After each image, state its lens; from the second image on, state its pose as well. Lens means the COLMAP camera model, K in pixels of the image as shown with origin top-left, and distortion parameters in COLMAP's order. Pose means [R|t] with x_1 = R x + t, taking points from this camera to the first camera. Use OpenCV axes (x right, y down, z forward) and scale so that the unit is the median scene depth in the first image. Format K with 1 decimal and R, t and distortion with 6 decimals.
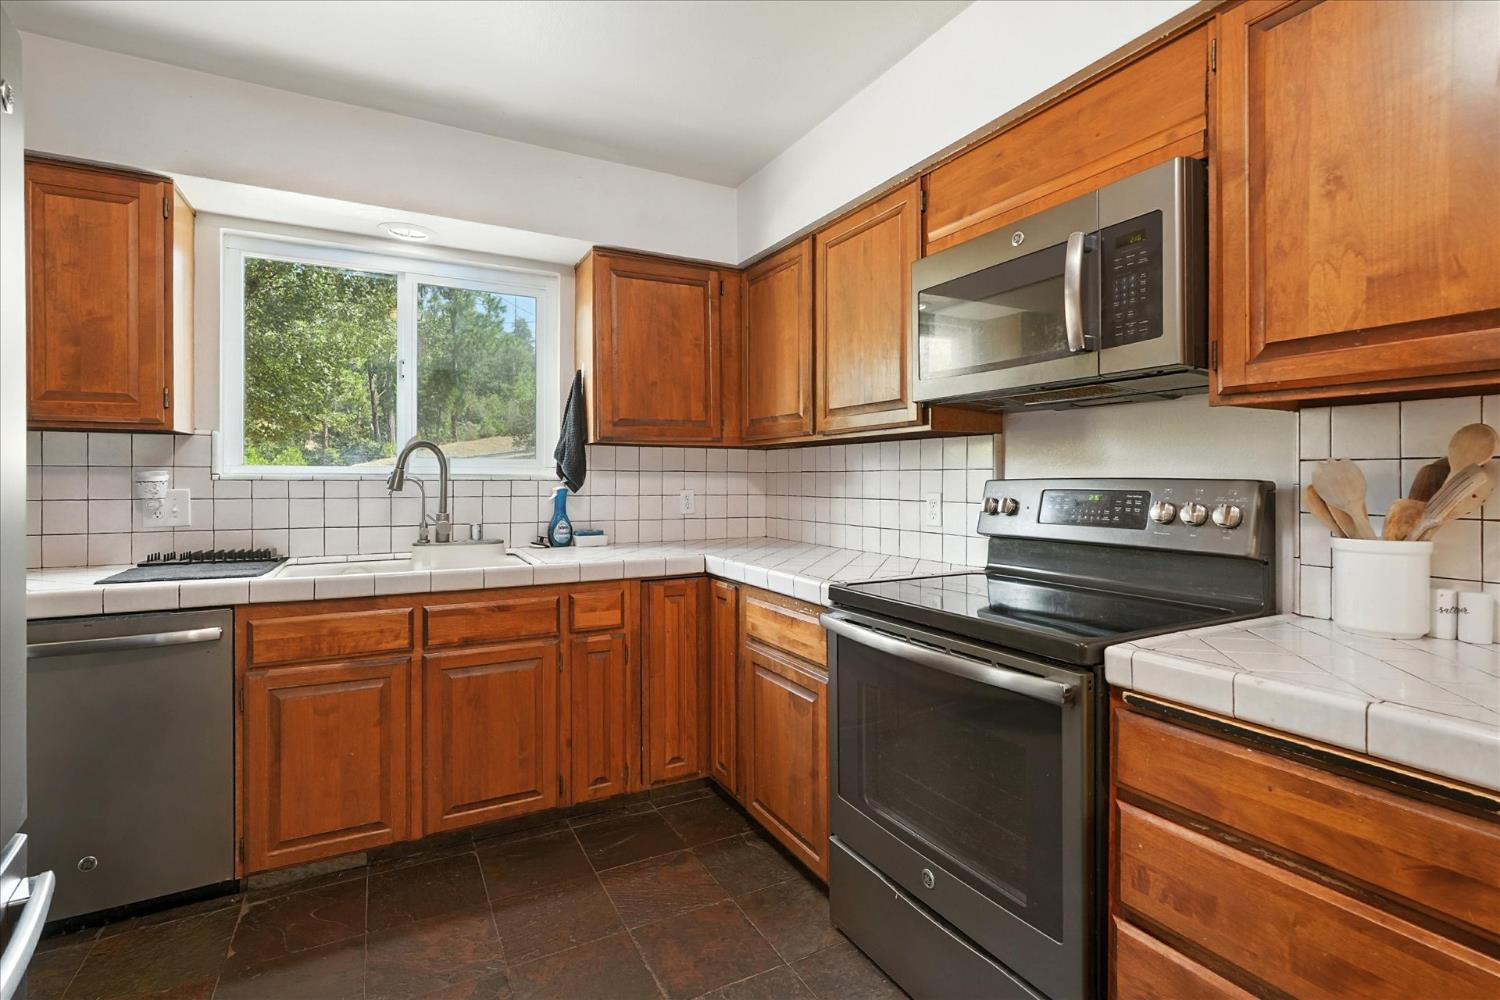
lens RADIAL K [[697.7, 0, 742.9], [0, 697.7, 480.2], [0, 0, 1]] dist [-0.005892, 0.001499]
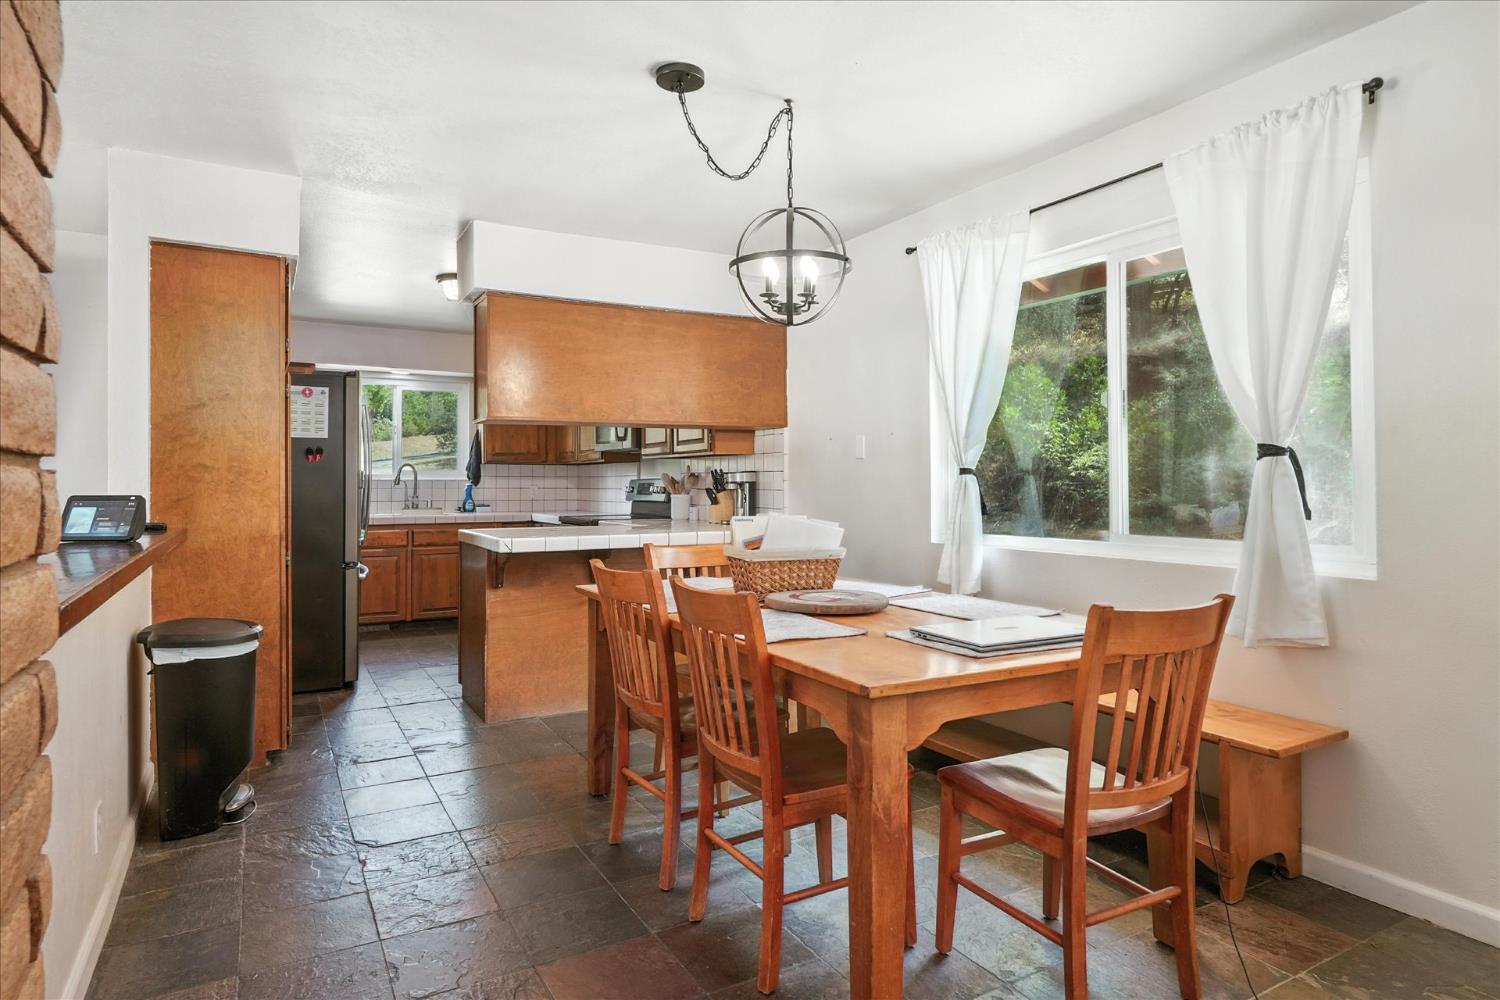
lens RADIAL K [[855.9, 0, 742.4], [0, 855.9, 474.2], [0, 0, 1]] dist [-0.002002, -0.000104]
pose [[0.999653, -0.001324, 0.026291, 0.626632], [0.001679, 0.999908, -0.013495, 0.020720], [-0.026270, 0.013535, 0.999563, -2.028698]]
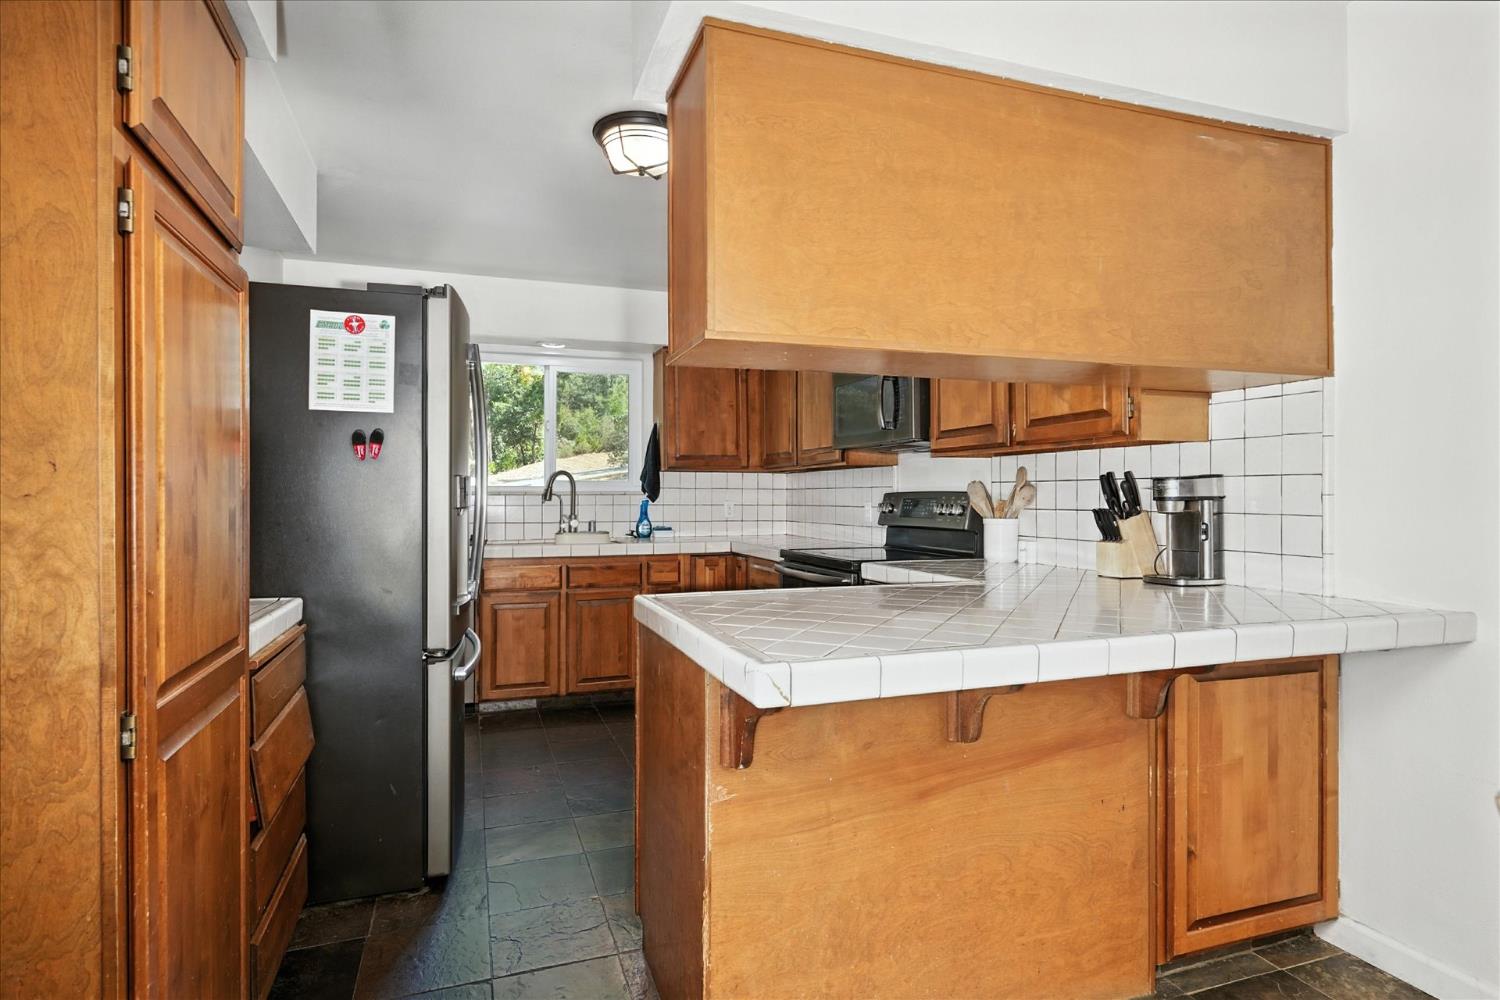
lens RADIAL K [[786.7, 0, 744.8], [0, 786.7, 497.3], [0, 0, 1]] dist [0.000212, 0.000435]
pose [[0.989430, -0.000808, -0.145010, 0.265484], [0.000480, 0.999997, -0.002297, 0.013061], [0.145011, 0.002203, 0.989428, -0.865077]]
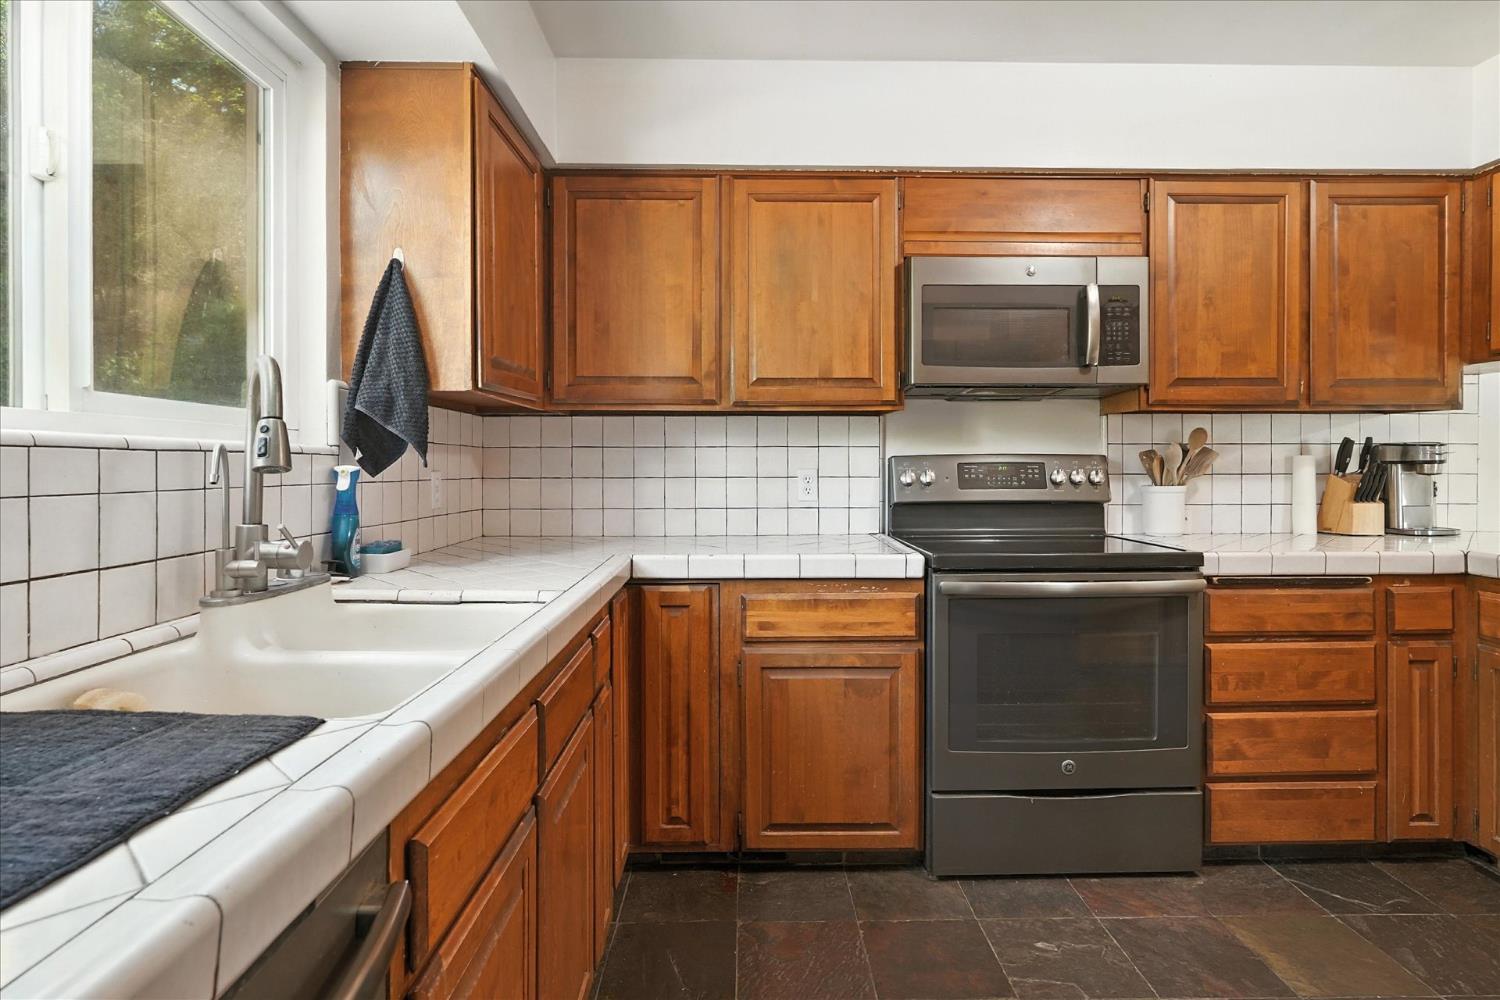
lens RADIAL K [[786.7, 0, 753.5], [0, 786.7, 469.1], [0, 0, 1]] dist [0.000212, 0.000435]
pose [[0.454074, -0.006419, 0.890941, -0.826985], [0.004280, 0.999978, 0.005023, 0.012782], [-0.890954, 0.001532, 0.454092, 0.559699]]
